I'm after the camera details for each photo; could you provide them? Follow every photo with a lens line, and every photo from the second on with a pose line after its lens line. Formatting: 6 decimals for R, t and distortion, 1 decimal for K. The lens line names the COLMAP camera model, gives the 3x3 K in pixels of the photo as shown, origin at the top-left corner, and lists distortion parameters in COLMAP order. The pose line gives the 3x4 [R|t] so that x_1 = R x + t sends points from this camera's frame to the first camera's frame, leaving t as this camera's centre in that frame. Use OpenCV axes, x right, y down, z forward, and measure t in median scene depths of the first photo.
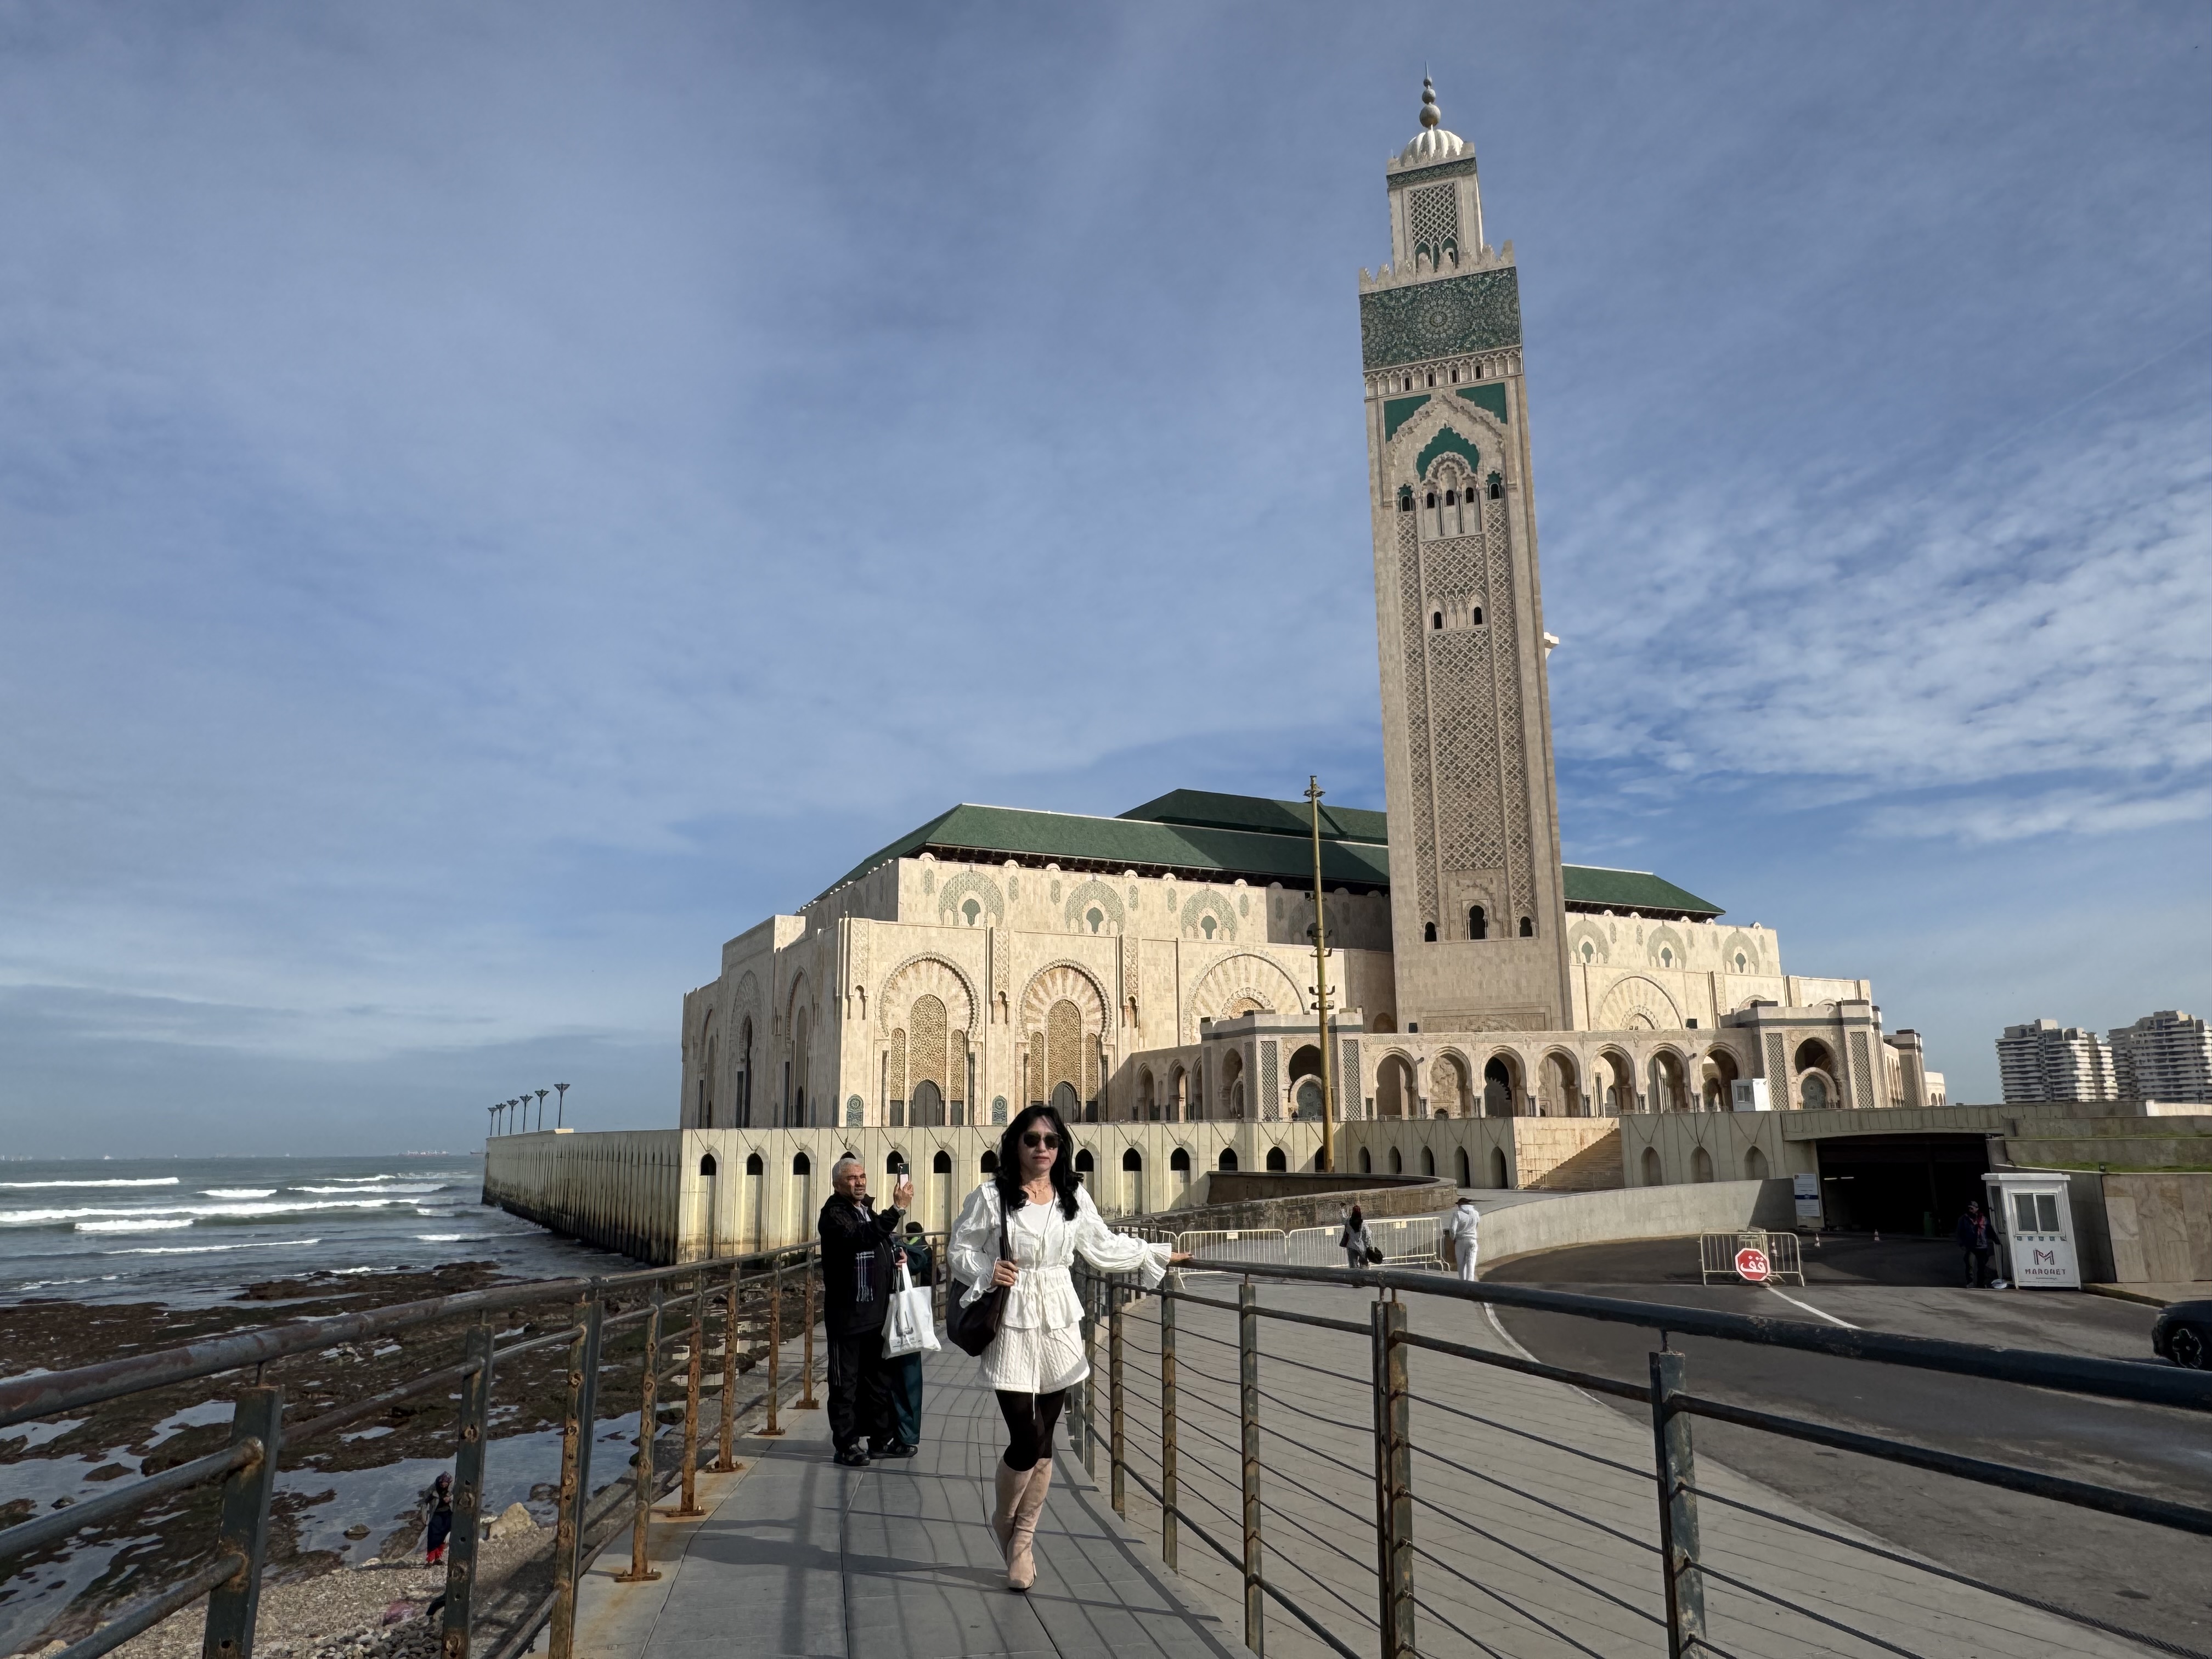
lens RADIAL K [[1426.1, 0, 1120.3], [0, 1426.1, 830.4], [0, 0, 1]] dist [0.006697, -0.000292]
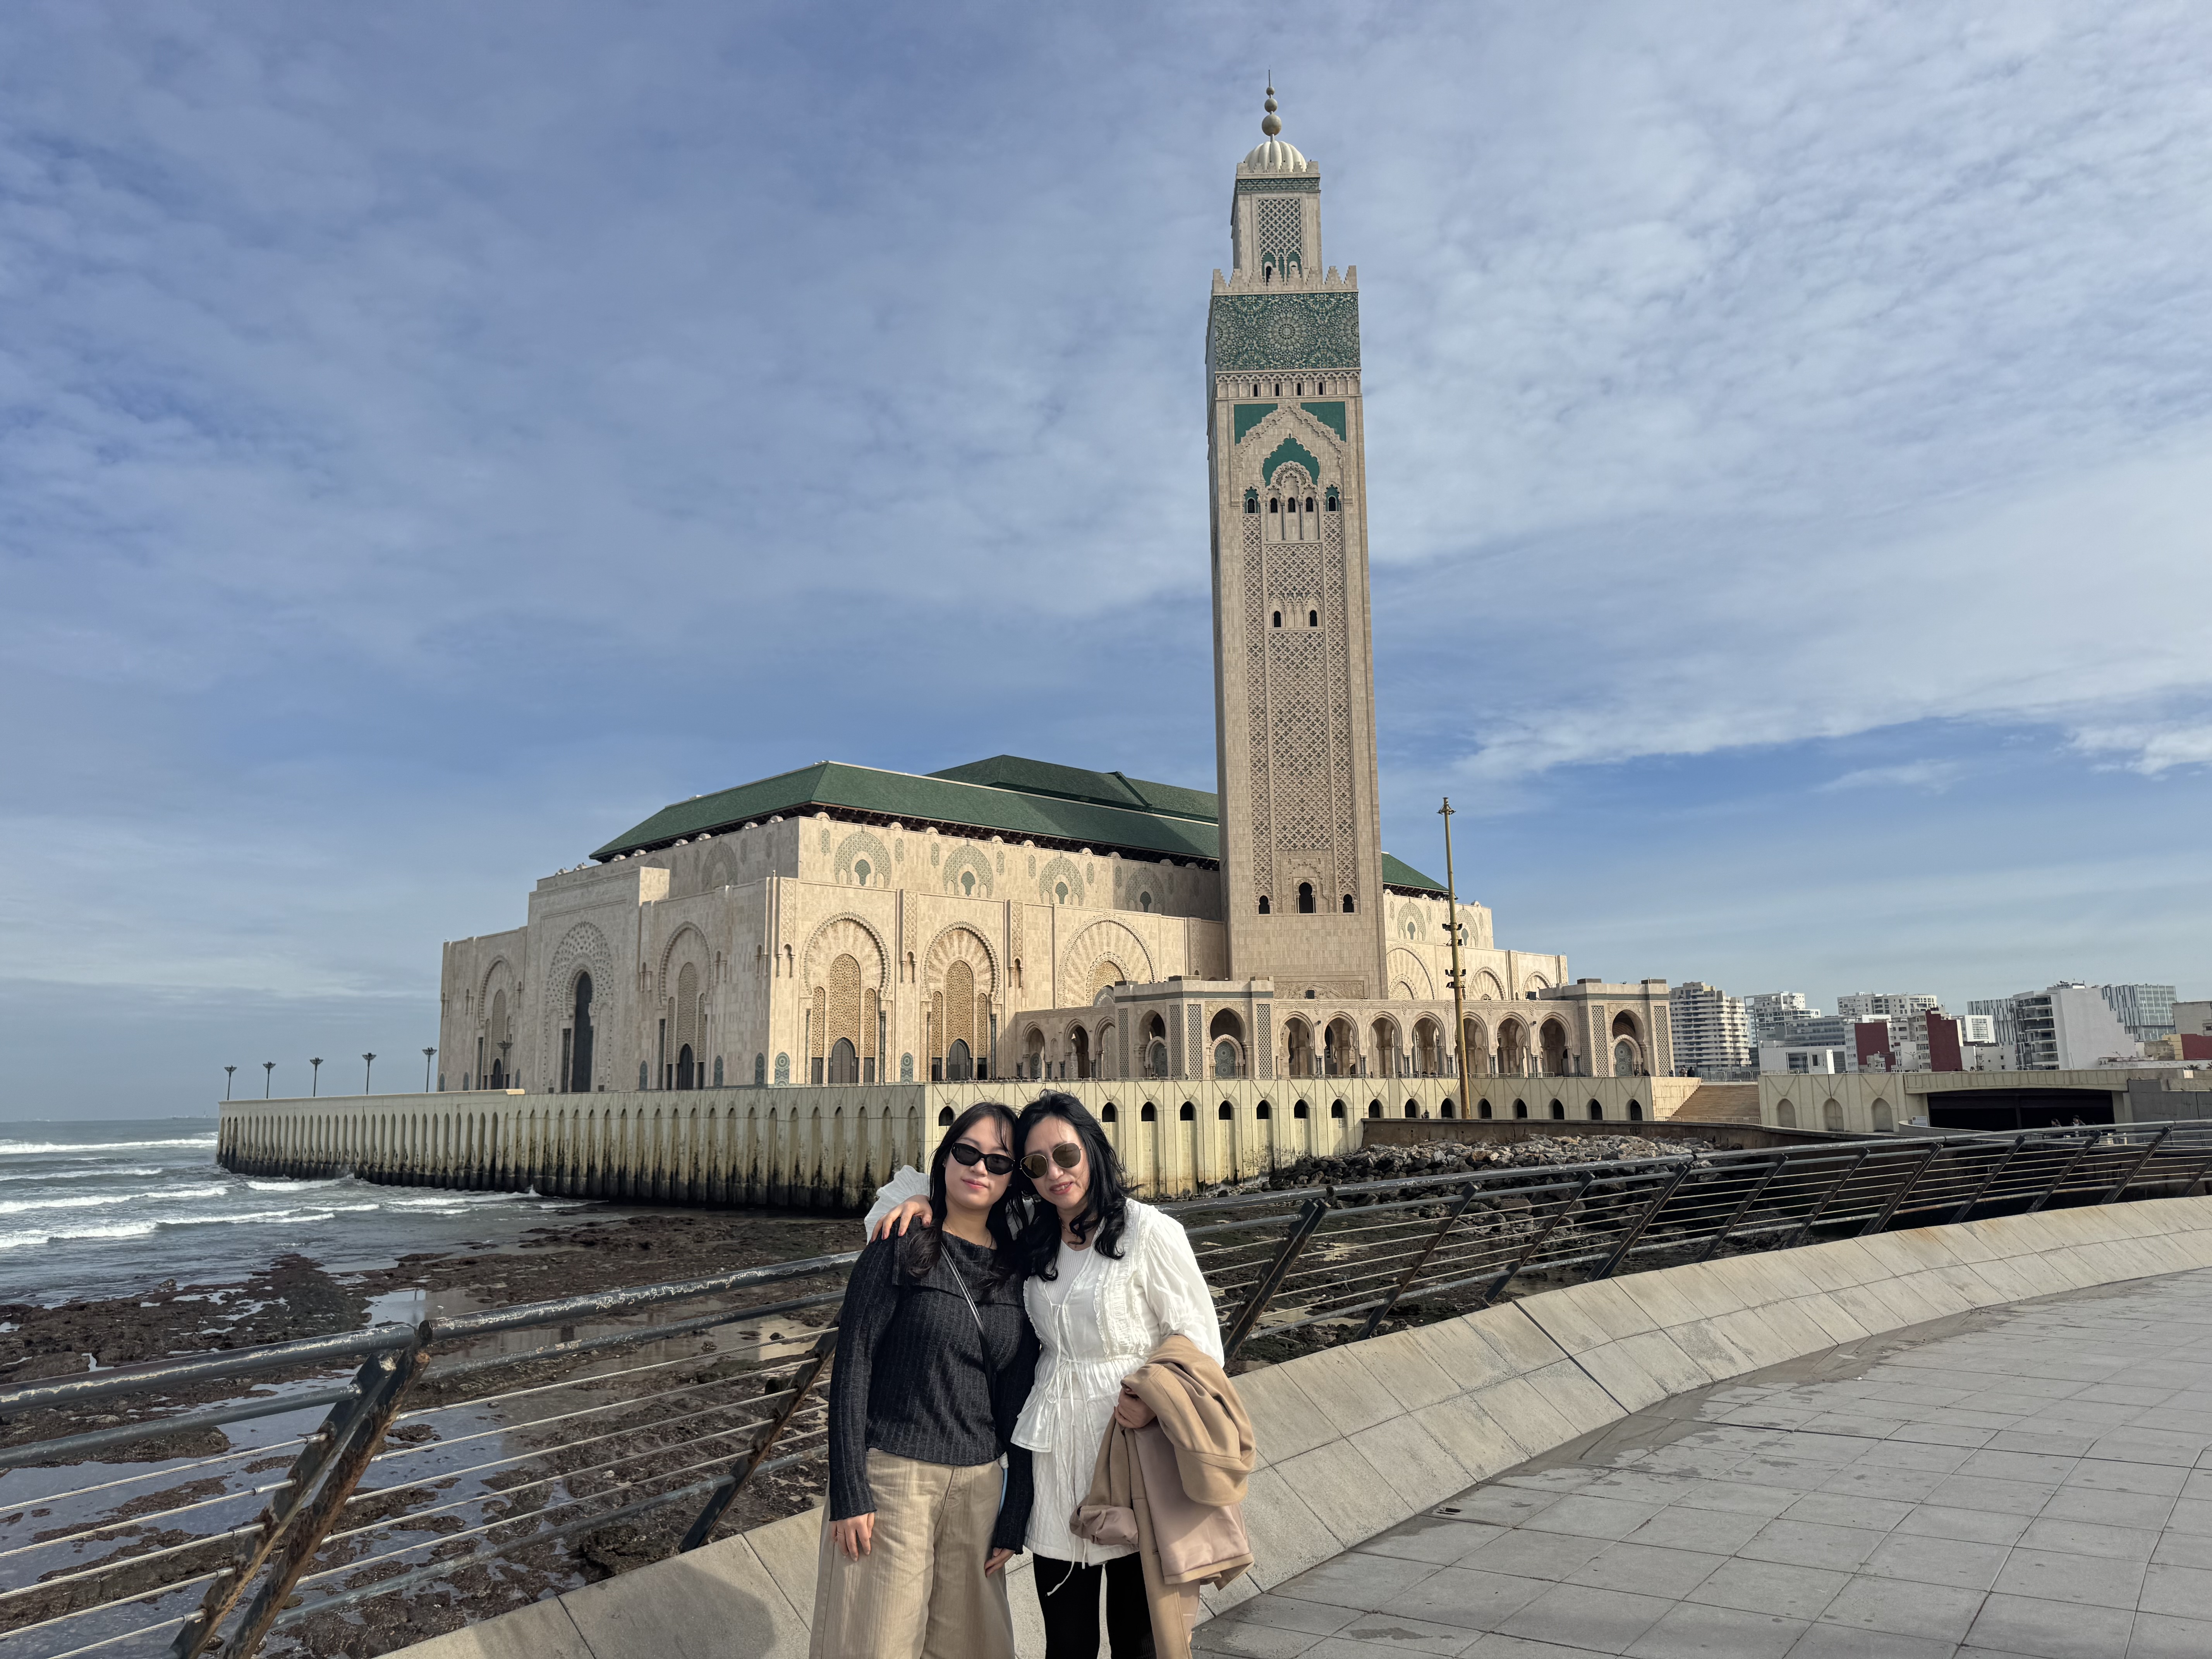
lens RADIAL K [[1509.8, 0, 1107.6], [0, 1509.8, 819.9], [0, 0, 1]] dist [0.199246, -0.394623]
pose [[0.955081, 0.048275, 0.292386, -0.244630], [-0.058096, 0.997998, 0.024996, -0.016549], [-0.290594, -0.040860, 0.955974, -0.080297]]
